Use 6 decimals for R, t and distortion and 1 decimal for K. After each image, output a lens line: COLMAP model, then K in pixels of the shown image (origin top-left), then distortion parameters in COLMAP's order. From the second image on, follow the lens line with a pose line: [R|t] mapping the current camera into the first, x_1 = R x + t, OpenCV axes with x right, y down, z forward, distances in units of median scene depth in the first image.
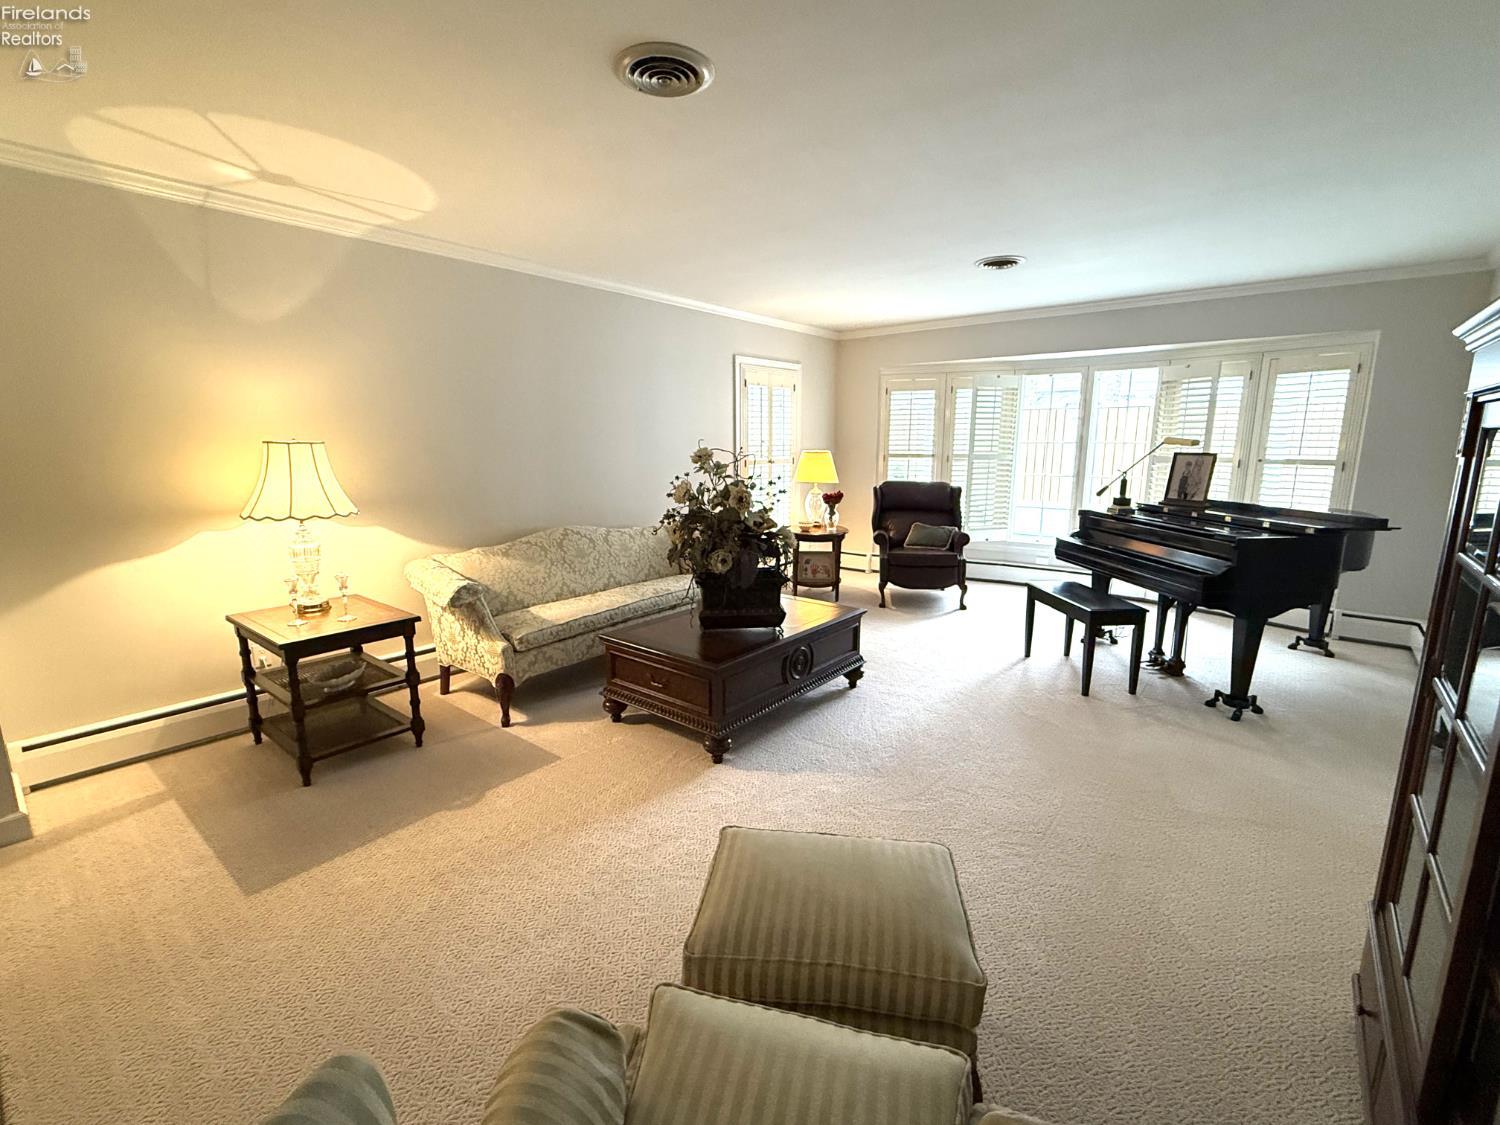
lens RADIAL K [[666.8, 0, 748.2], [0, 666.8, 560.5], [0, 0, 1]] dist [0.002678, -0.000898]
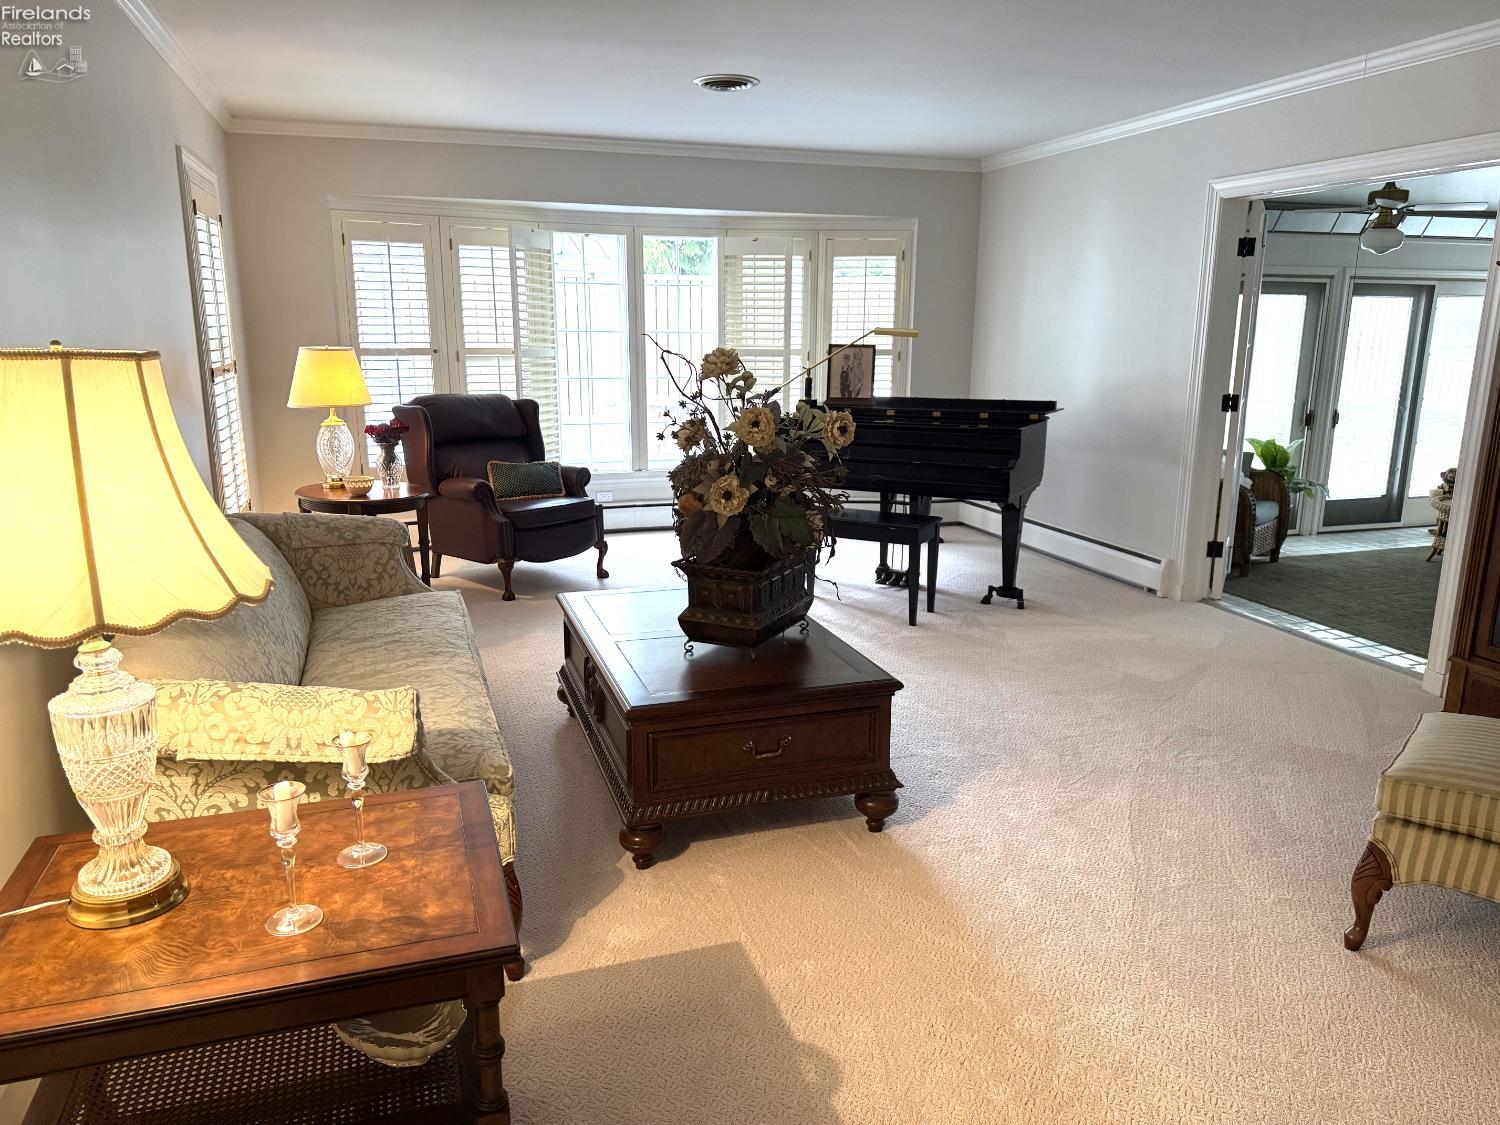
lens RADIAL K [[1050.4, 0, 750.2], [0, 1050.4, 566.2], [0, 0, 1]] dist [0.057073, -0.057533]
pose [[0.534872, -0.187561, 0.823852, -0.551582], [0.147435, 0.980810, 0.127575, -0.061611], [-0.831970, 0.053228, 0.552261, 0.311821]]
